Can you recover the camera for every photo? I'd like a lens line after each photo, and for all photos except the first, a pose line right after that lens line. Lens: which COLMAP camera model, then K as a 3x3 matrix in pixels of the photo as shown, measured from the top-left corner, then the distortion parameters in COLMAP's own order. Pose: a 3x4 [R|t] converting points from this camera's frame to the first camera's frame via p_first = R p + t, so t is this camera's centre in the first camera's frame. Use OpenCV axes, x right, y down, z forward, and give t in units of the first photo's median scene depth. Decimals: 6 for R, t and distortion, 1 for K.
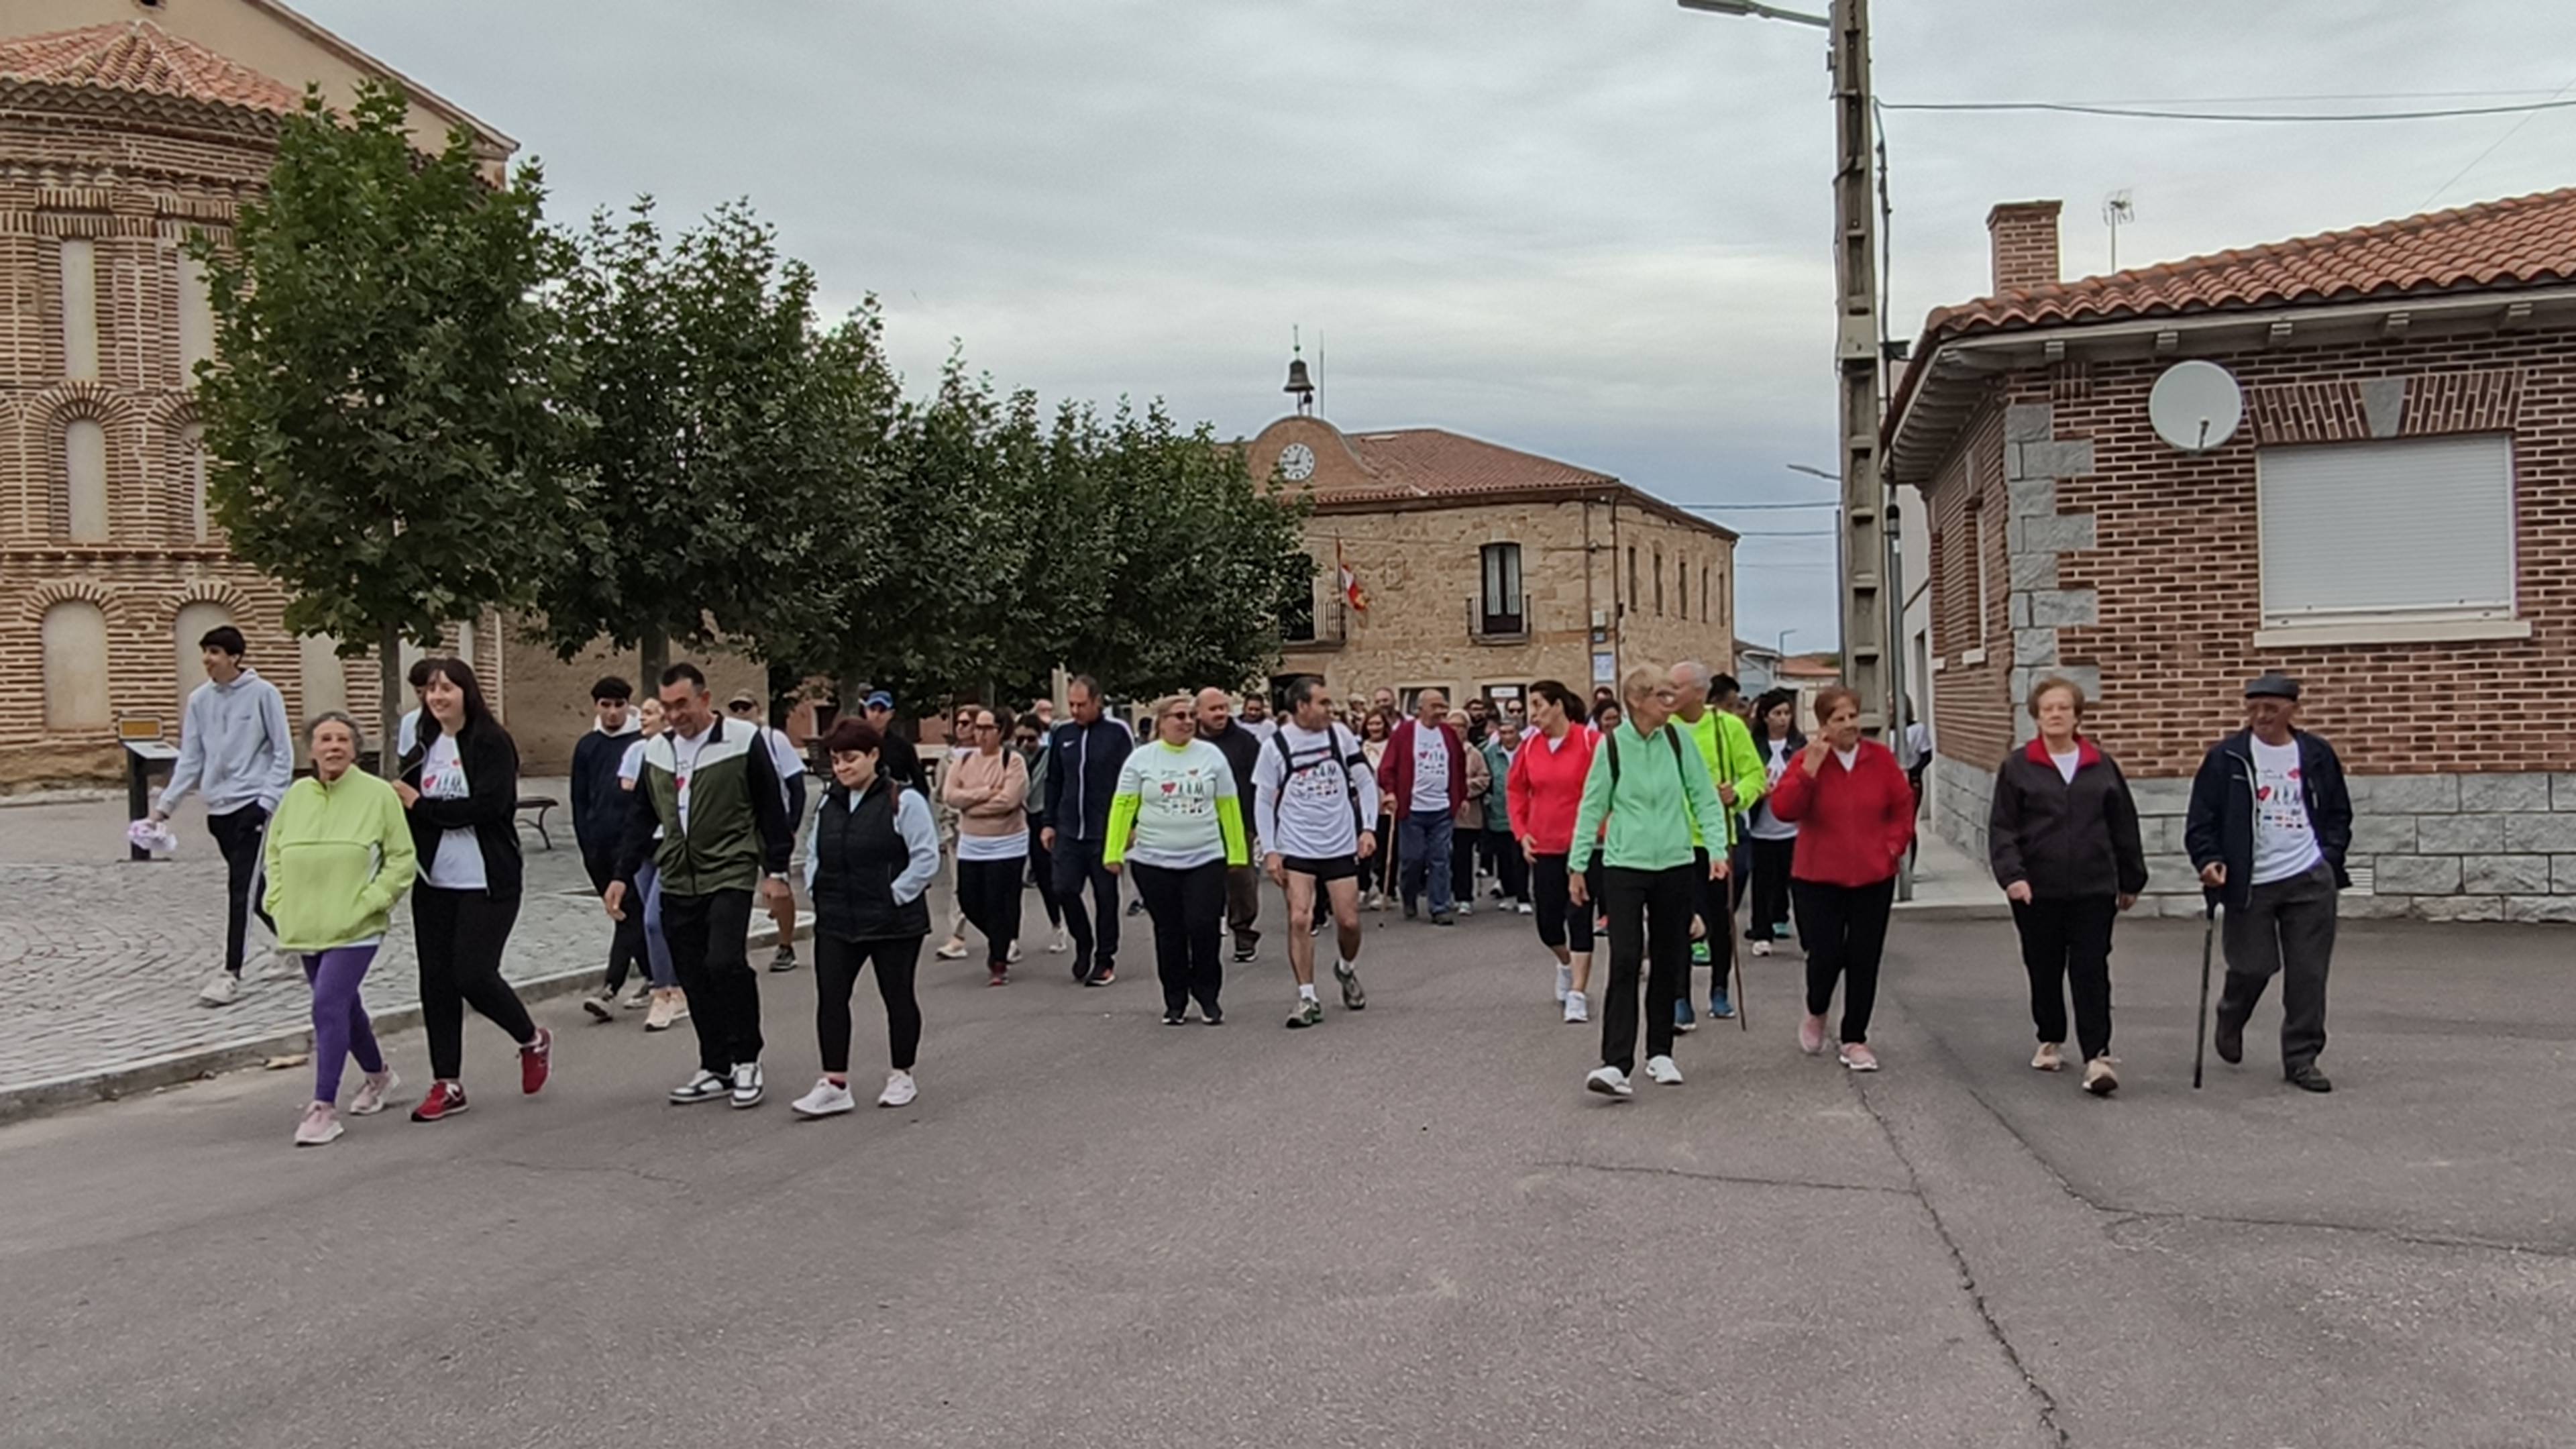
lens RADIAL K [[2072.2, 0, 1288.0], [0, 2072.2, 724.5], [0, 0, 1]] dist [-0.013010, -0.000848]
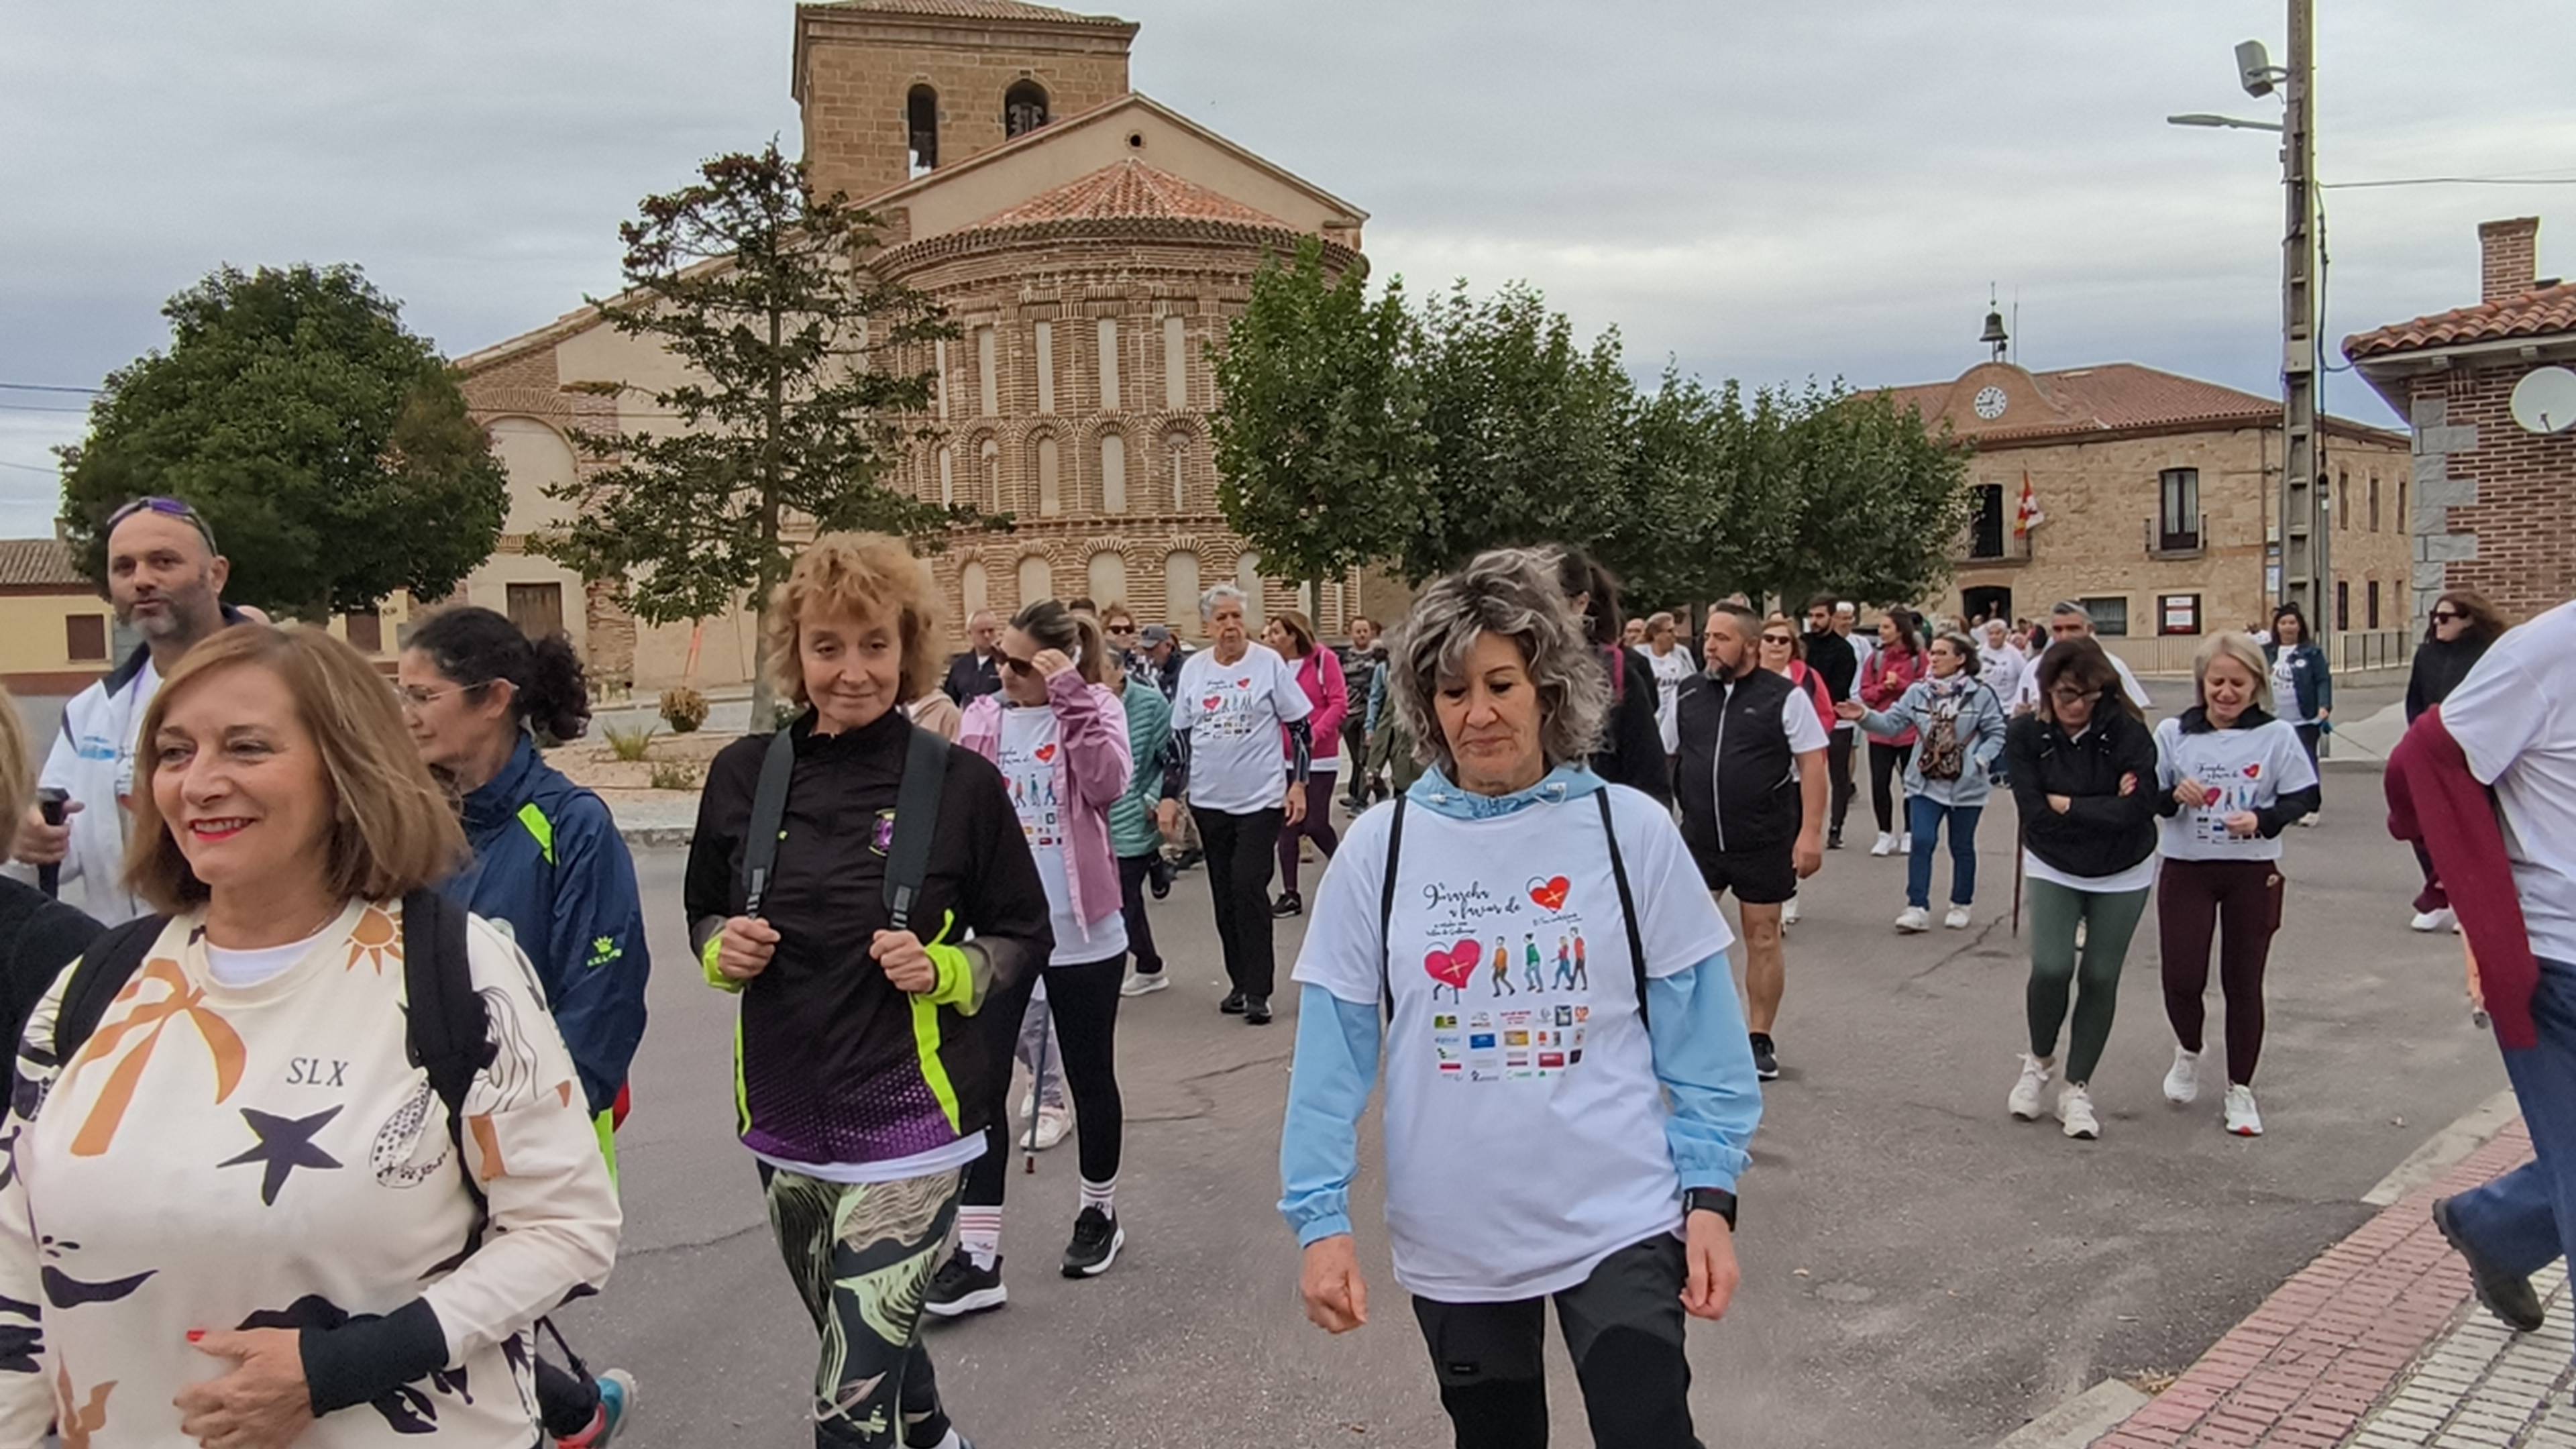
lens RADIAL K [[1853.0, 0, 1285.5], [0, 1853.0, 727.6], [0, 0, 1]] dist [-0.026557, 0.003379]
pose [[0.927075, 0.019866, -0.374350, 0.066096], [0.000137, 0.998577, 0.053331, -0.000850], [0.374877, -0.049493, 0.925753, -0.254864]]
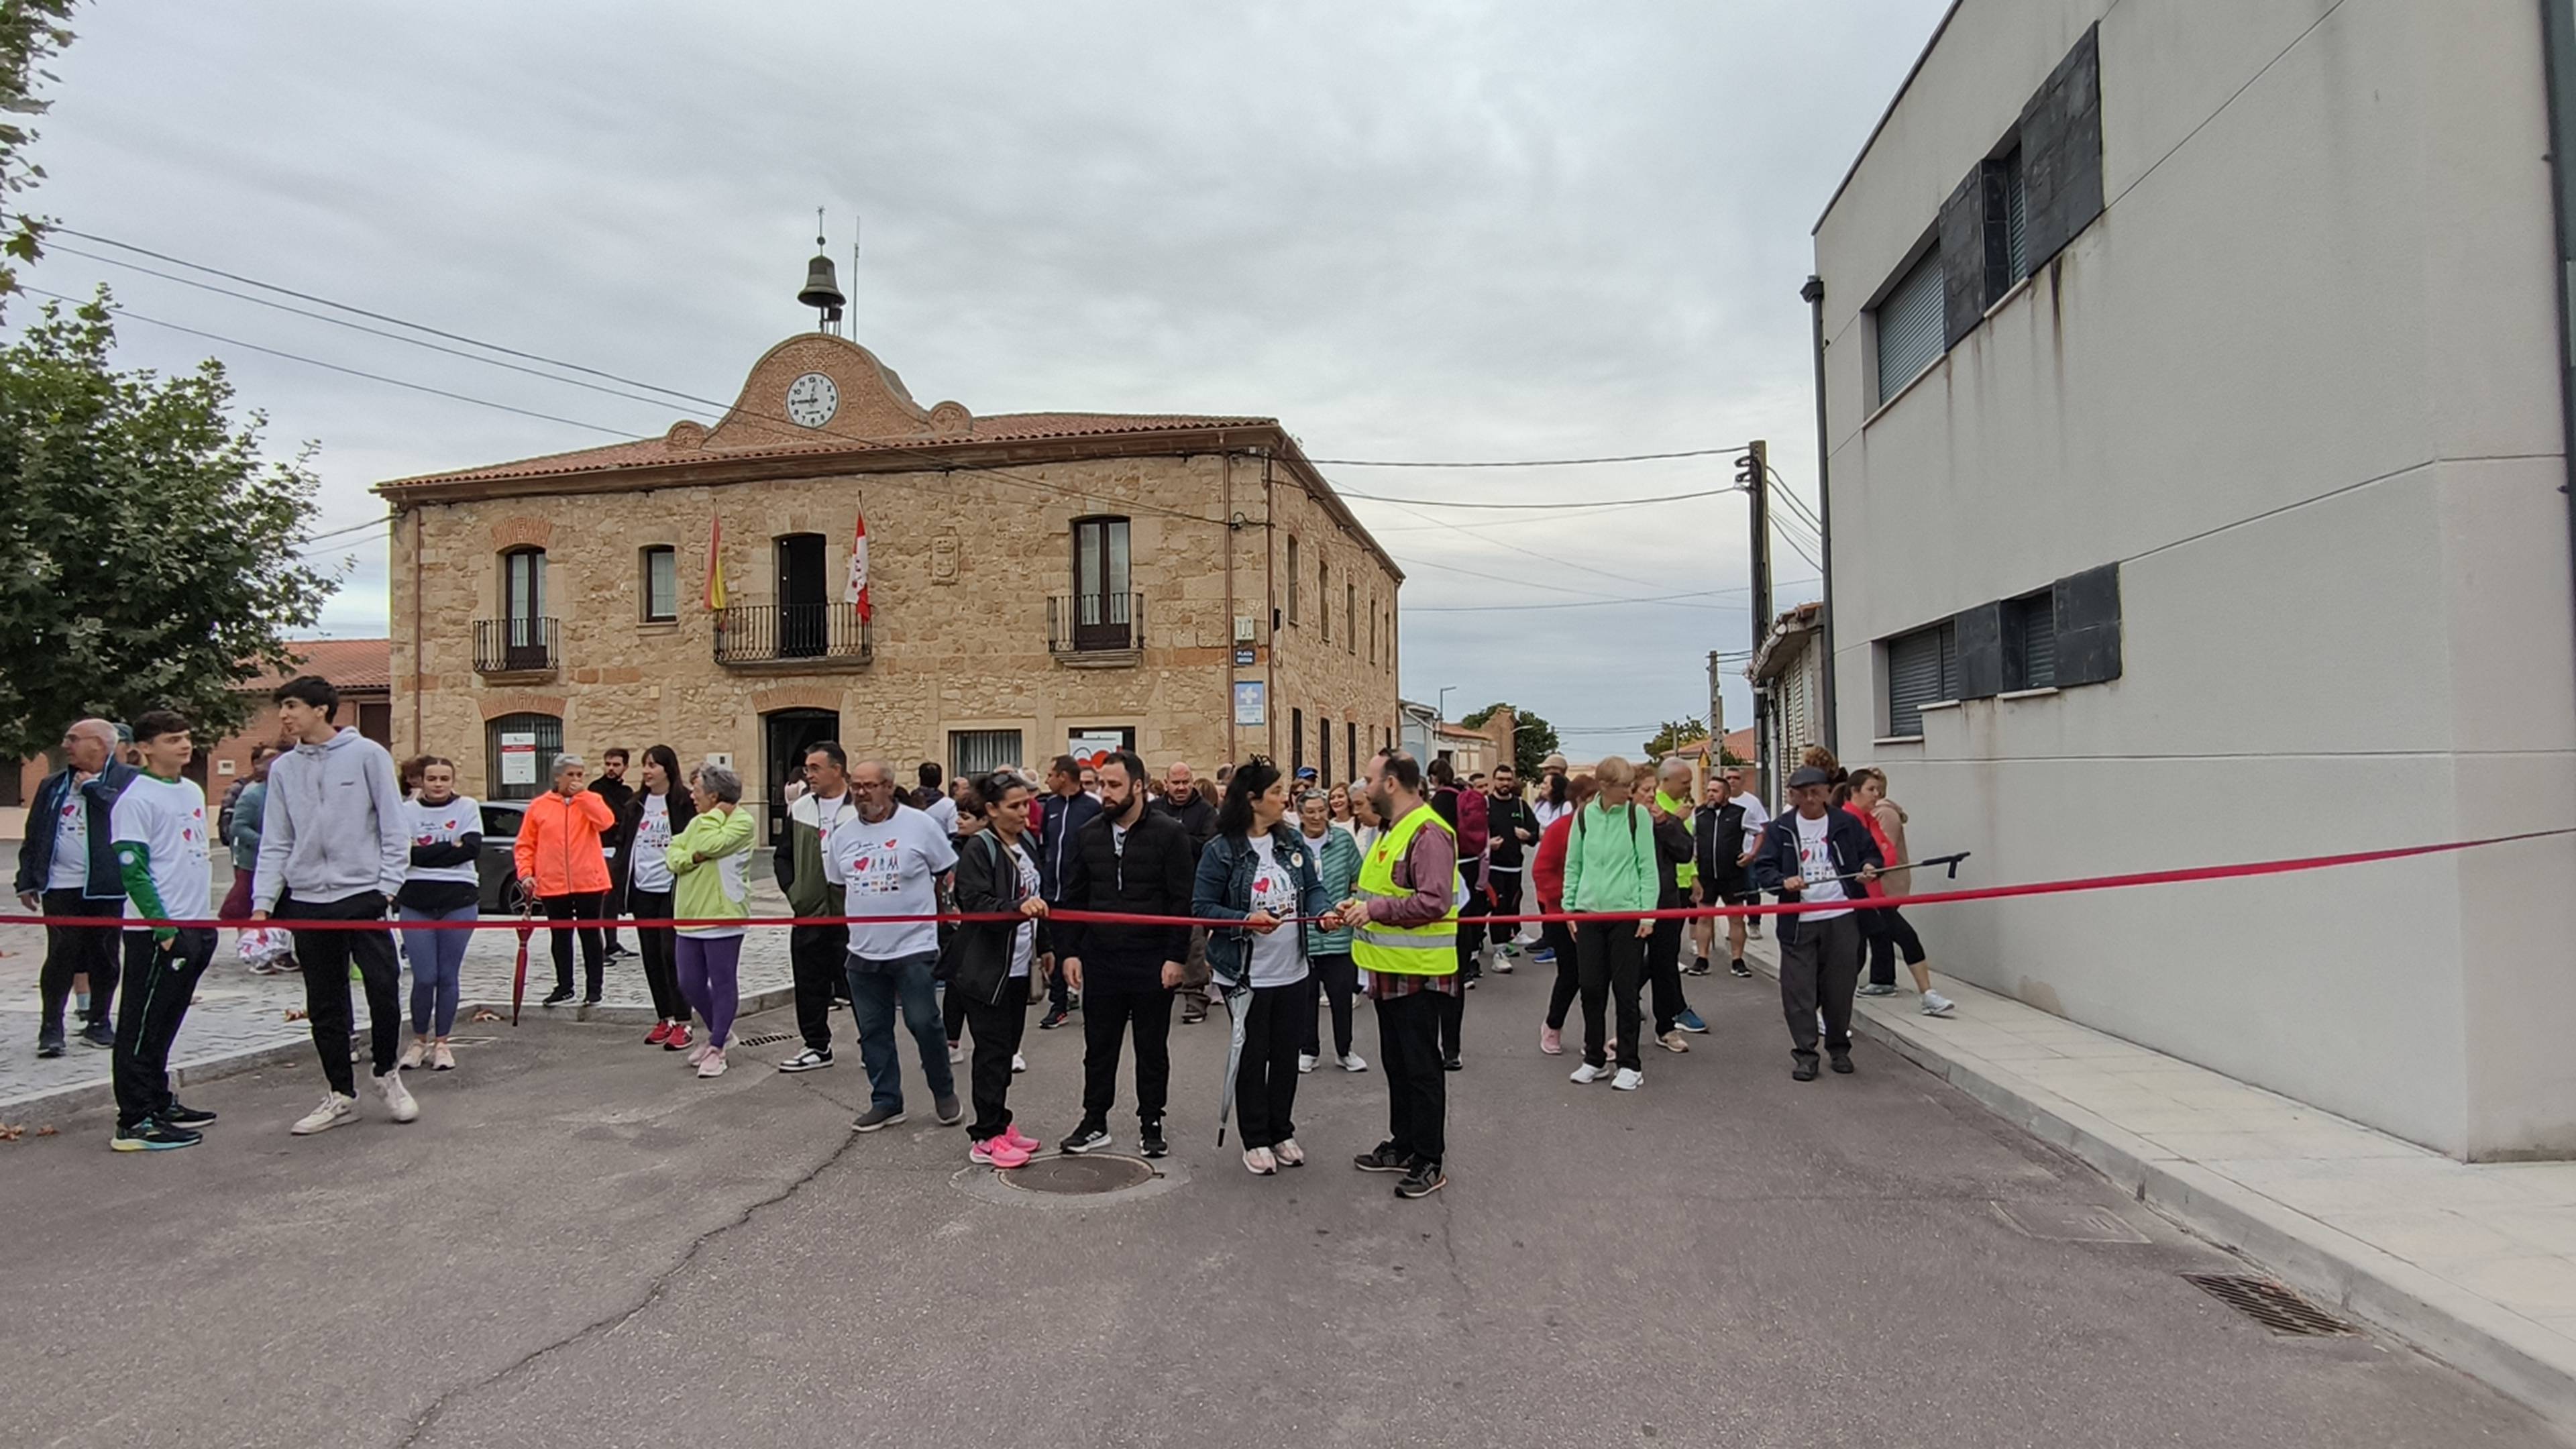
lens RADIAL K [[1384.8, 0, 1253.9], [0, 1384.8, 717.4], [0, 0, 1]] dist [-0.005687, 0.000723]
pose [[0.987640, 0.019938, 0.155467, 0.184808], [-0.012133, 0.998625, -0.050995, -0.000306], [-0.156270, 0.048478, 0.986524, 1.229917]]
